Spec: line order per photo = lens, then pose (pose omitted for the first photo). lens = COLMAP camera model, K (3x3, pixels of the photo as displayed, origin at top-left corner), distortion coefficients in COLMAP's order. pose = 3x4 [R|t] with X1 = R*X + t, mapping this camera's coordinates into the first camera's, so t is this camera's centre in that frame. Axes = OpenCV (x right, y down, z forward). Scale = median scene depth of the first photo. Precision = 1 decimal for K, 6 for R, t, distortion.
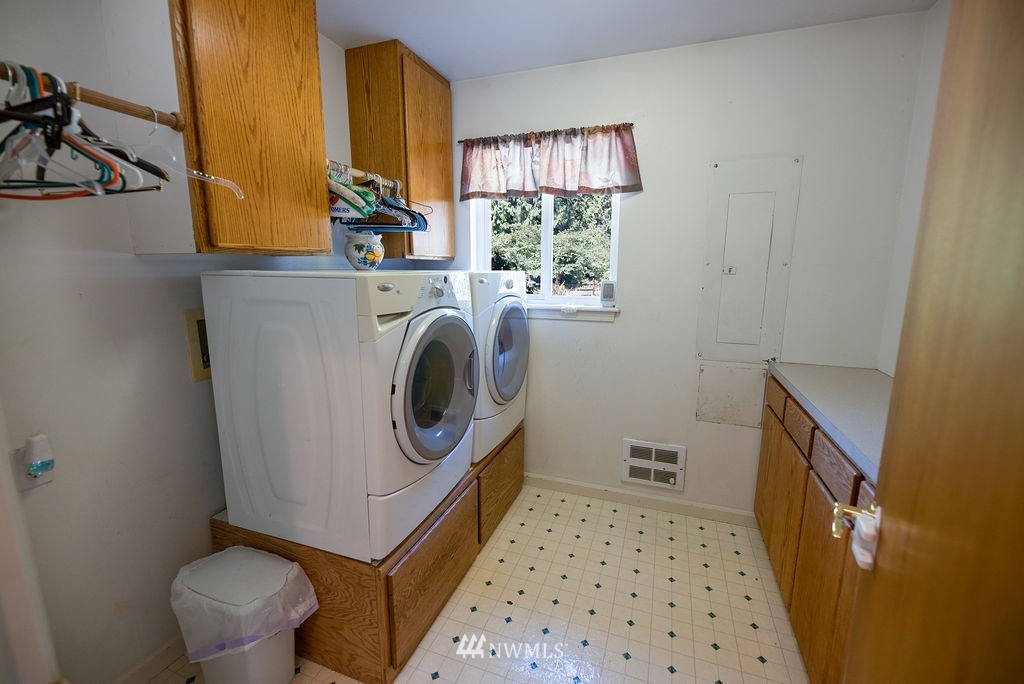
lens RADIAL K [[409.3, 0, 512.0], [0, 409.3, 342.0], [0, 0, 1]] dist [-0.013101, -0.000055]
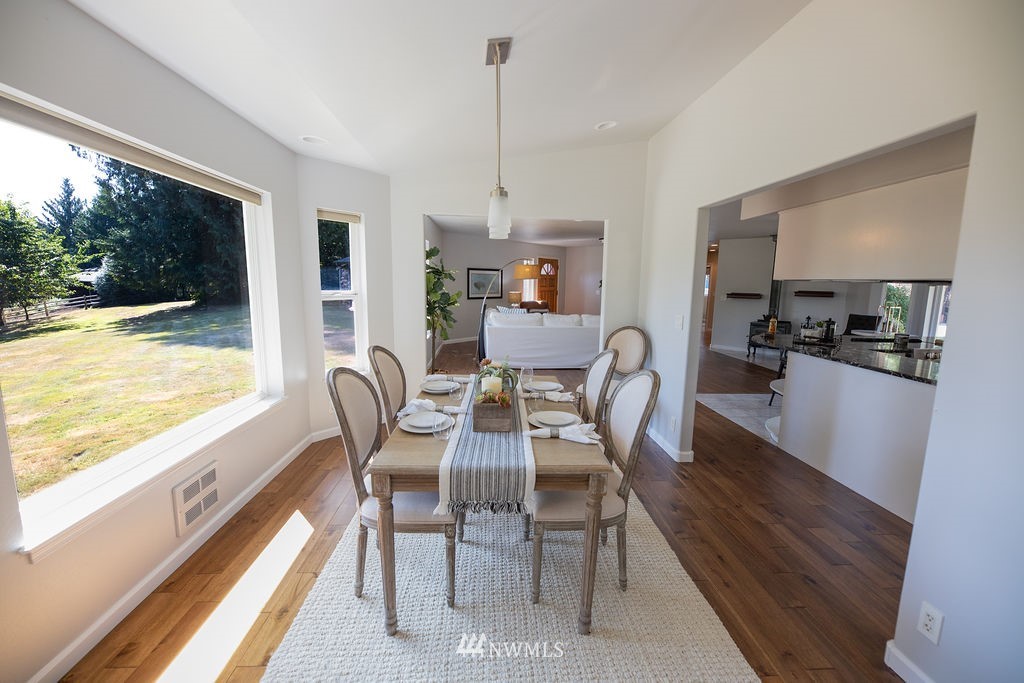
lens RADIAL K [[409.3, 0, 512.0], [0, 409.3, 341.5], [0, 0, 1]] dist [-0.013101, -0.000055]
pose [[-0.403280, -0.140243, 0.904266, -0.738930], [0.141881, 0.966653, 0.213194, -0.140067], [-0.904010, 0.214275, -0.369934, 0.620410]]
